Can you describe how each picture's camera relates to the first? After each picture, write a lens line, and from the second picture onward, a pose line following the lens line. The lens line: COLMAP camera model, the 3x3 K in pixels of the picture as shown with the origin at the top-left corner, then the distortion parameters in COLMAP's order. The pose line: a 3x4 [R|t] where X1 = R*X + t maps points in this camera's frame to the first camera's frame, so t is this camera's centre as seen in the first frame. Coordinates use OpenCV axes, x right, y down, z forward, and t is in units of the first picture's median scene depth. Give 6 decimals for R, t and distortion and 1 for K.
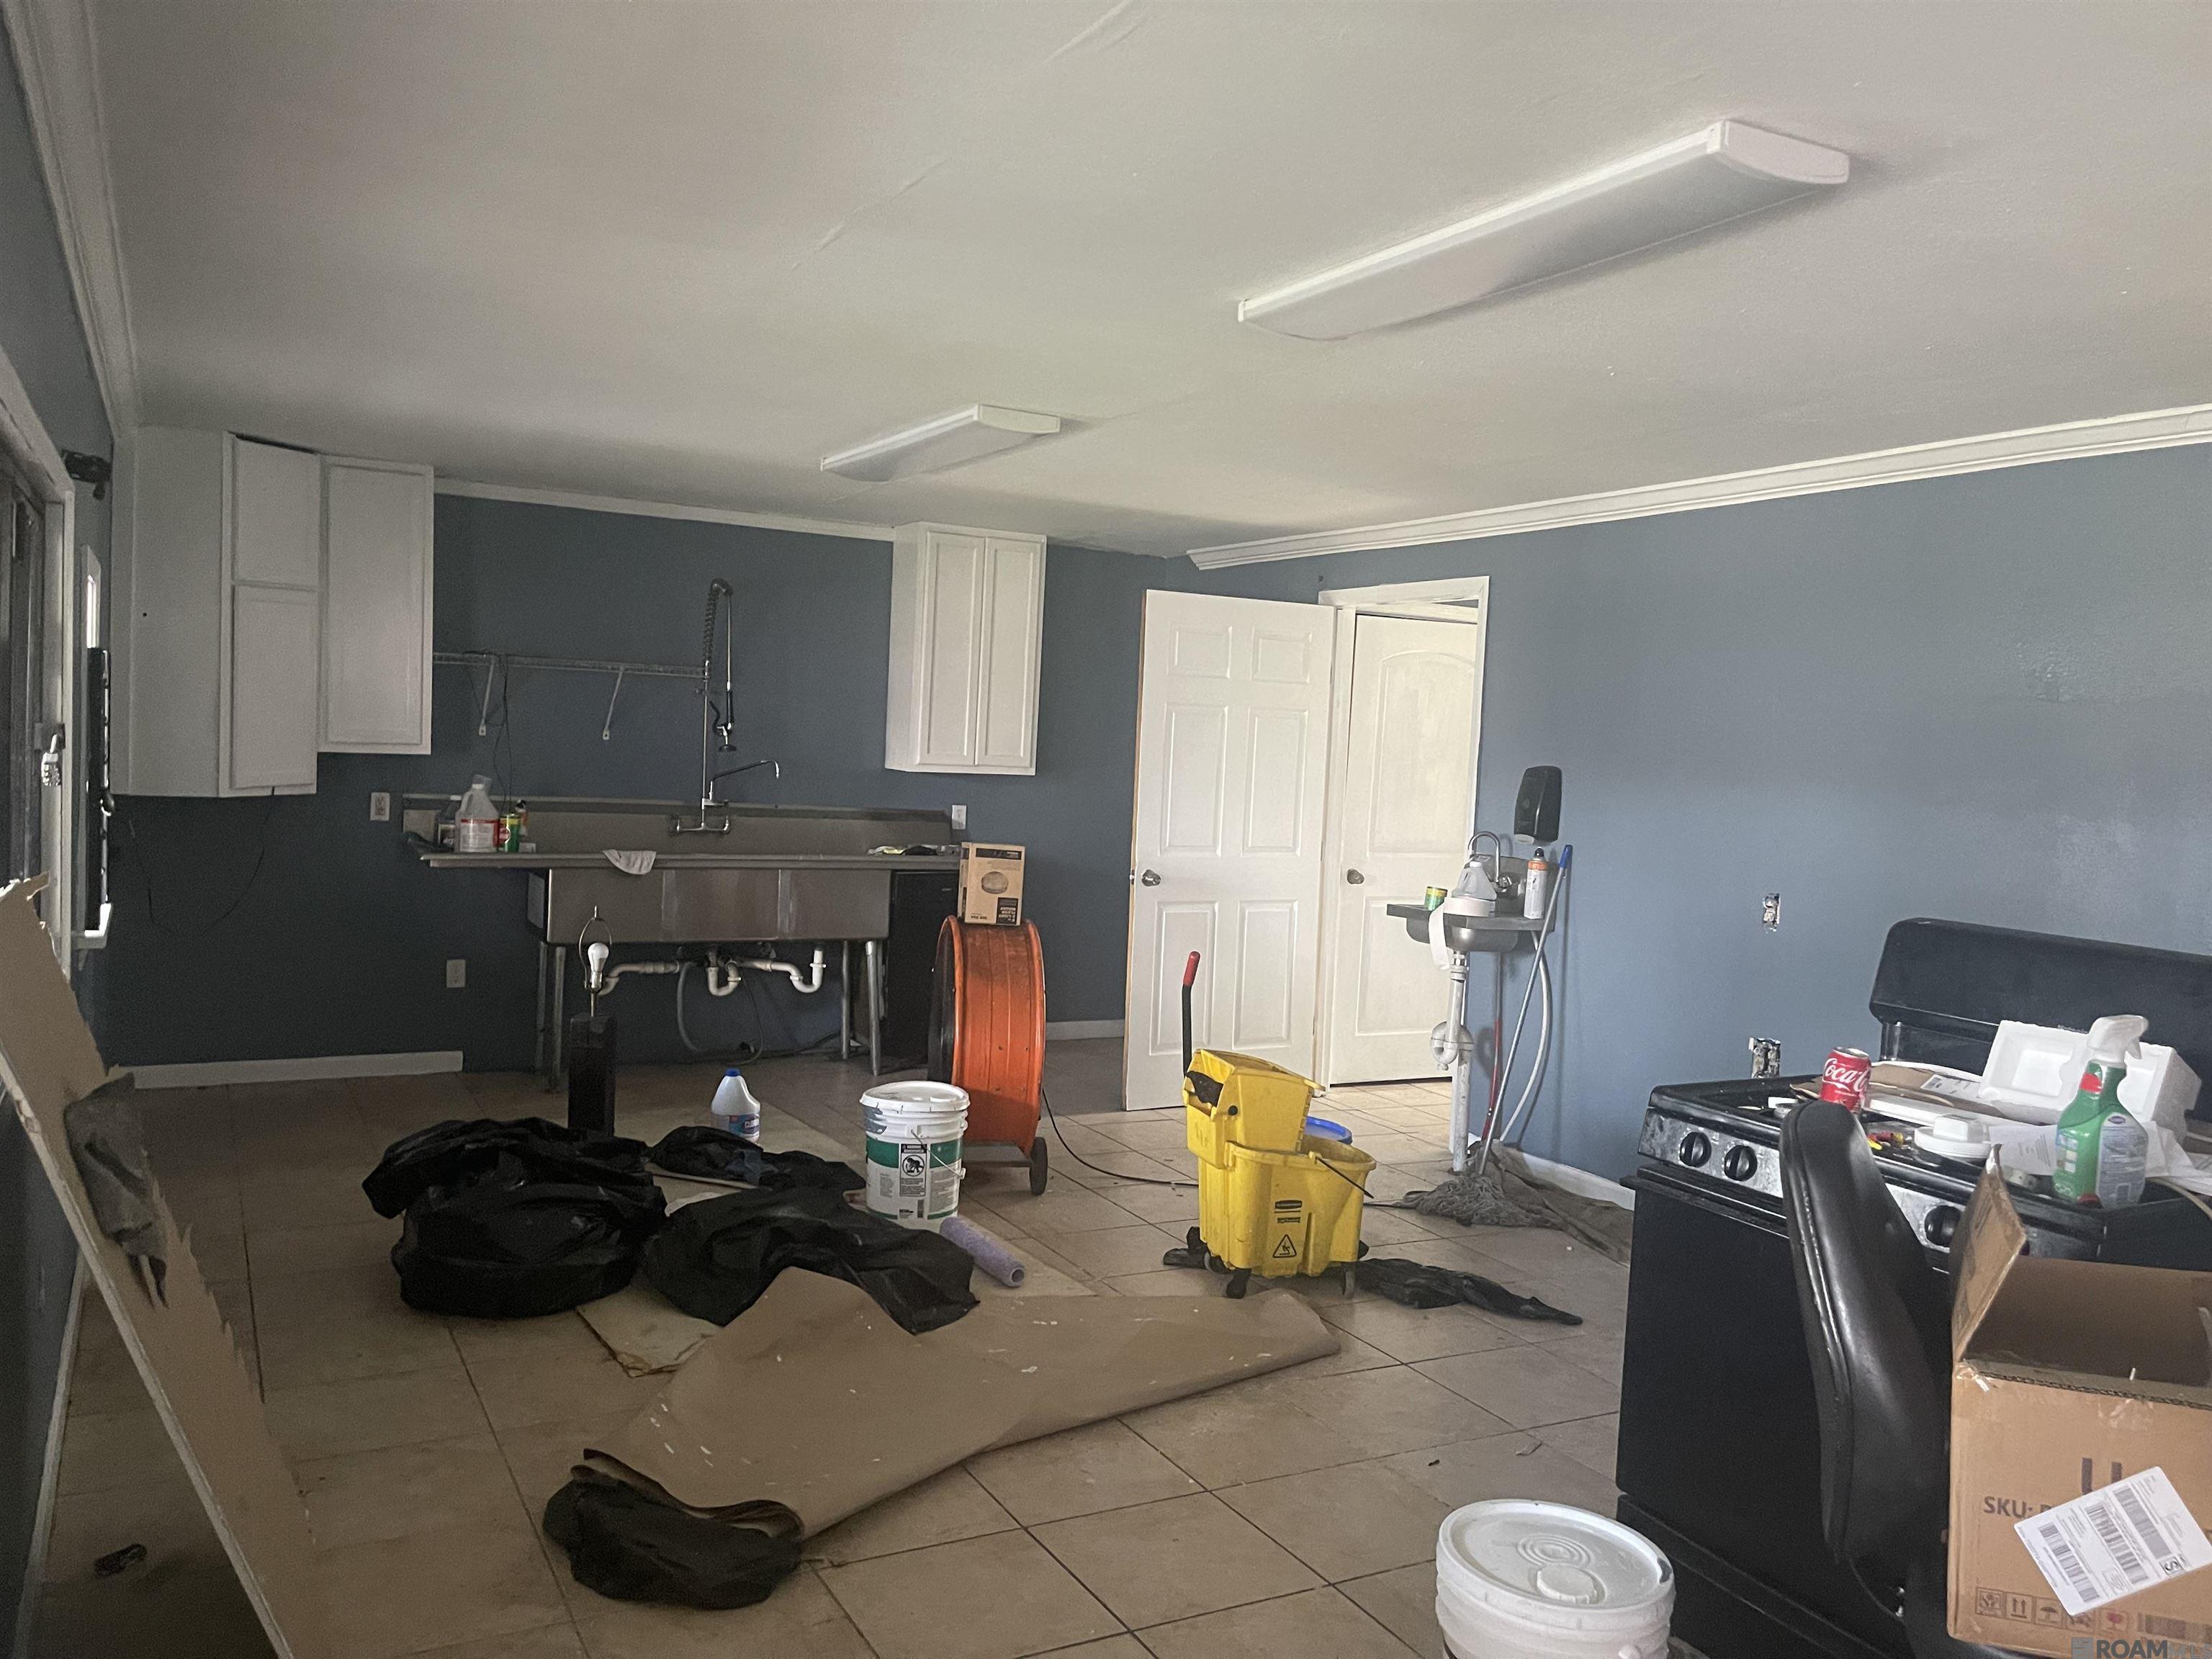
lens RADIAL K [[1626.5, 0, 1133.1], [0, 1626.5, 812.8], [0, 0, 1]] dist [0.071213, -0.095297]
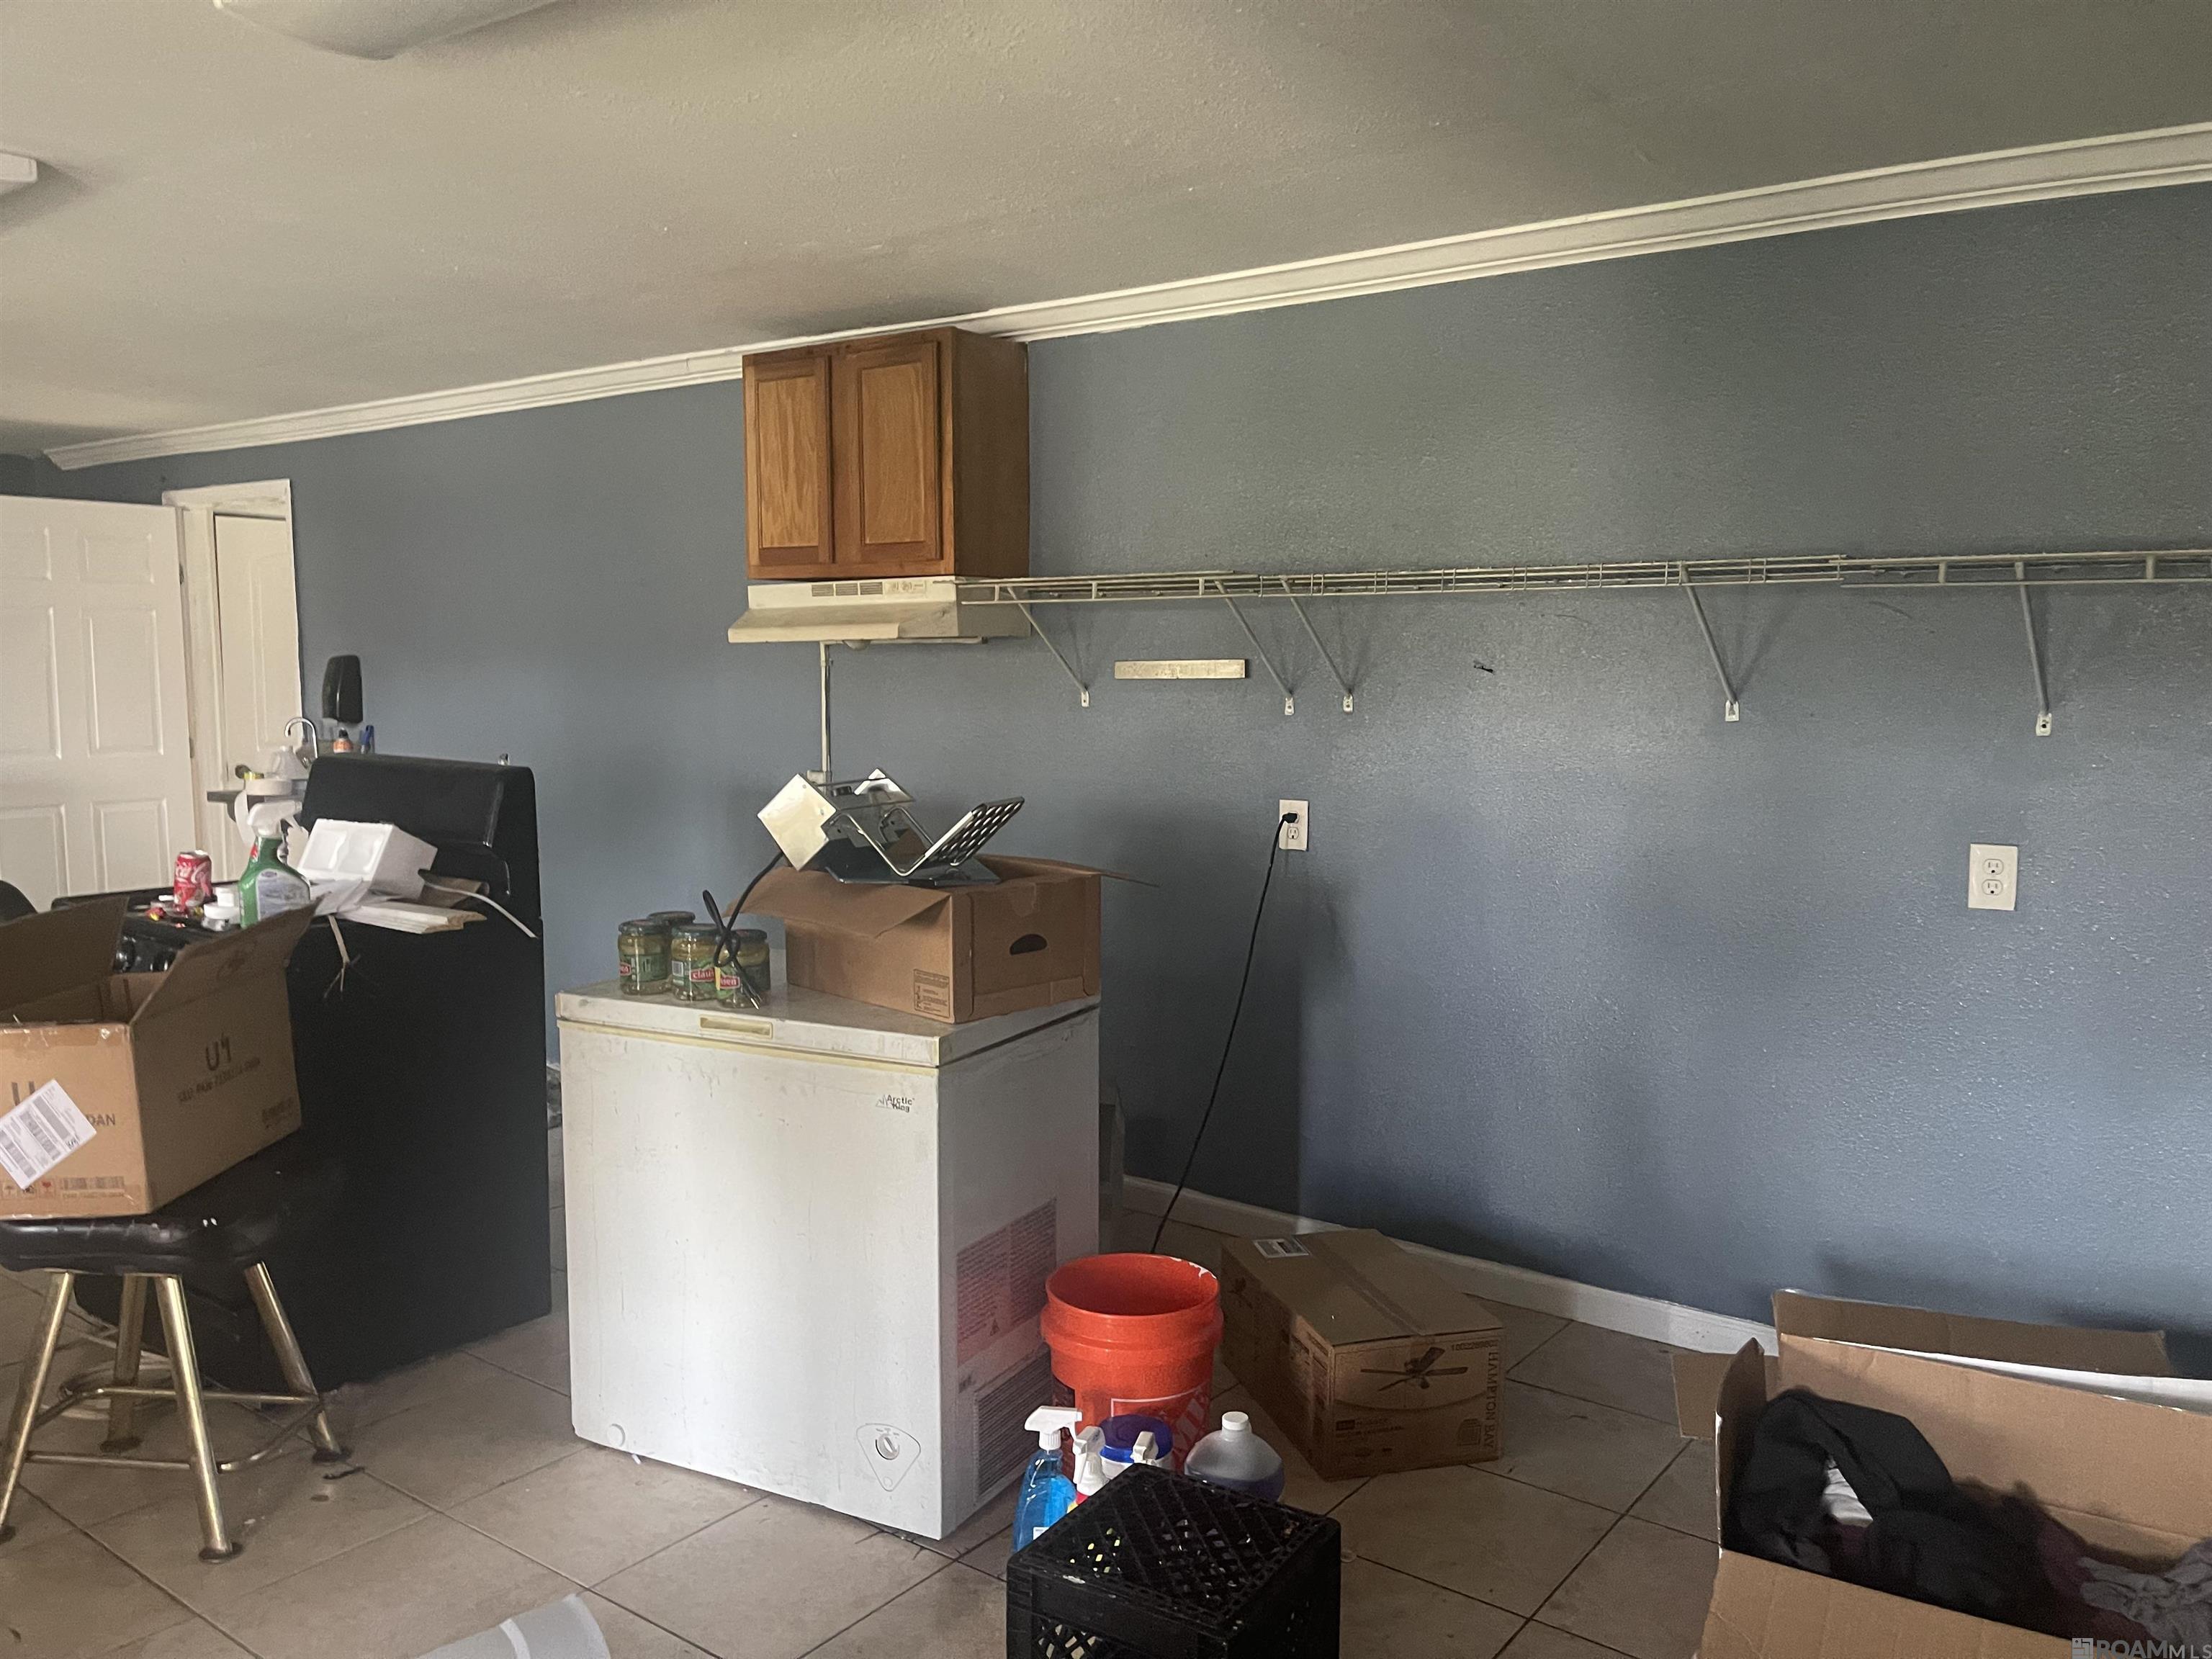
lens RADIAL K [[1626.5, 0, 1133.1], [0, 1626.5, 812.8], [0, 0, 1]] dist [0.071213, -0.095297]
pose [[0.906367, -0.078251, 0.415181, 0.272255], [0.053999, 0.996095, 0.069855, 0.029381], [-0.419026, -0.040895, 0.907053, -0.236107]]
